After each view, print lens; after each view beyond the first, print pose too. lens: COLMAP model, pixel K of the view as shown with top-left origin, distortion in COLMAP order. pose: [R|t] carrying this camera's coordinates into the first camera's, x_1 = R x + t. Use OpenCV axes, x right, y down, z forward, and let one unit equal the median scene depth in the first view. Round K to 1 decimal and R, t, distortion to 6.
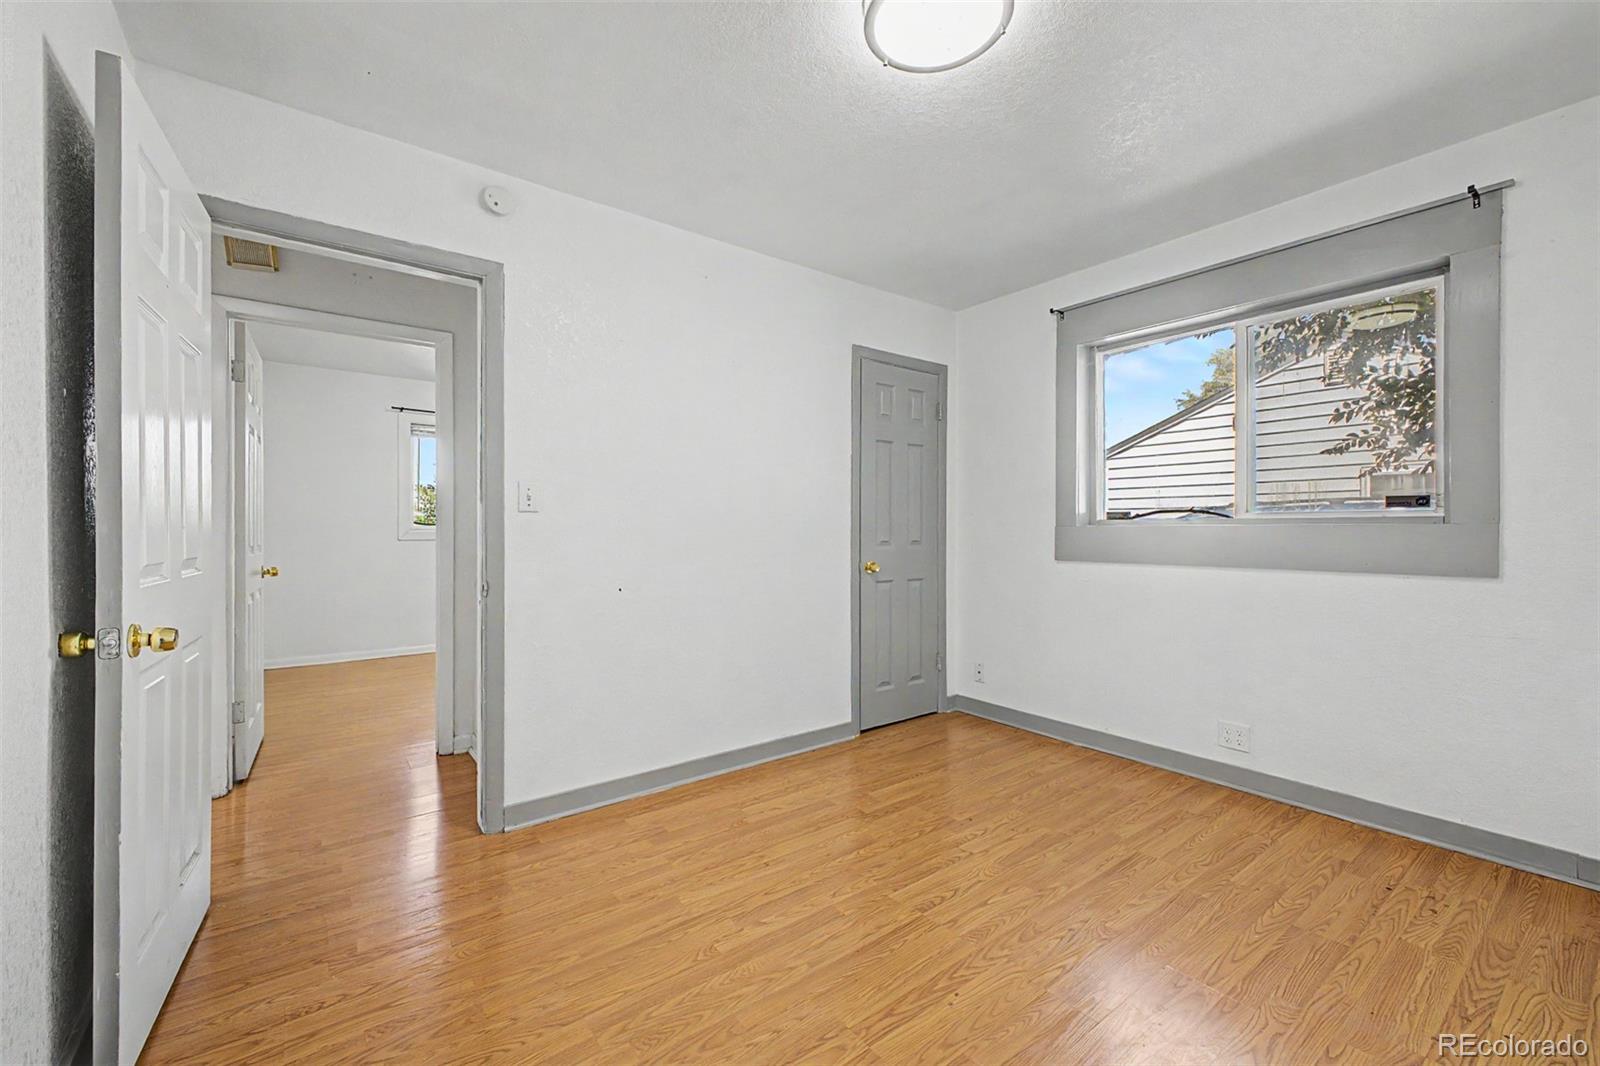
lens RADIAL K [[640.6, 0, 796.2], [0, 640.6, 529.0], [0, 0, 1]] dist [0.025408, -0.008768]
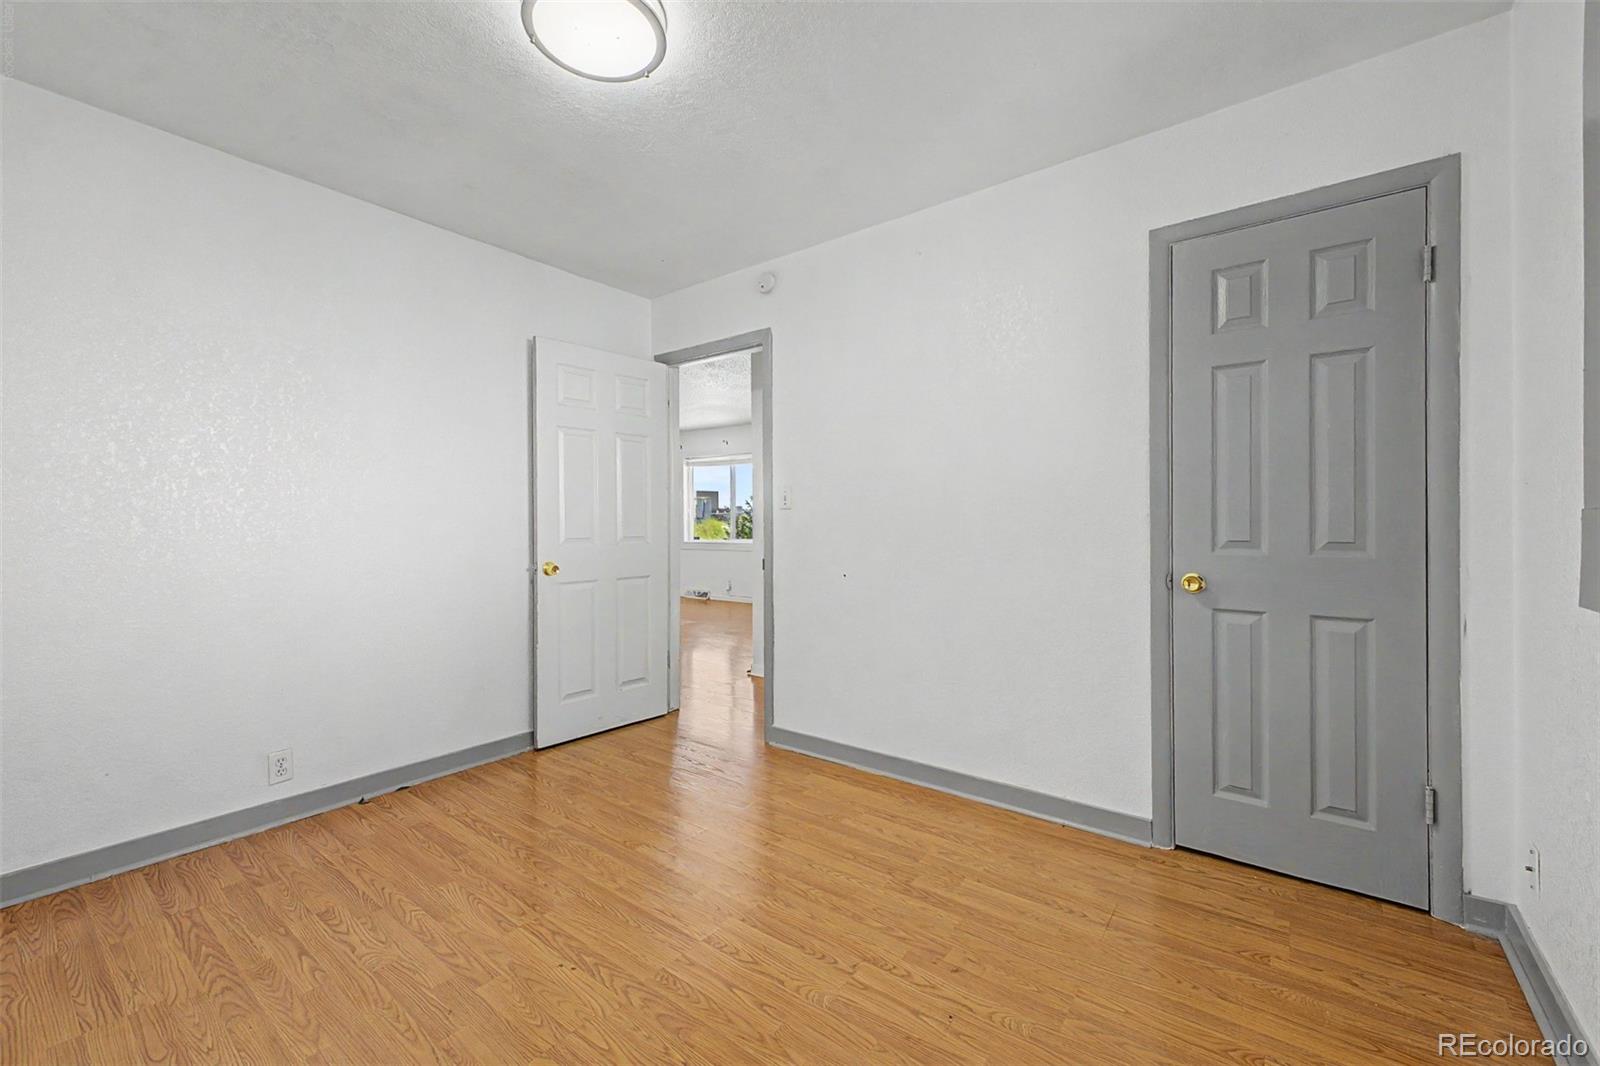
lens RADIAL K [[640.6, 0, 796.2], [0, 640.6, 529.0], [0, 0, 1]] dist [0.025408, -0.008768]
pose [[0.274820, 0.008718, -0.961456, 0.765534], [0.005751, 0.999926, 0.010711, -0.001573], [0.961478, -0.008473, 0.274750, 0.604530]]
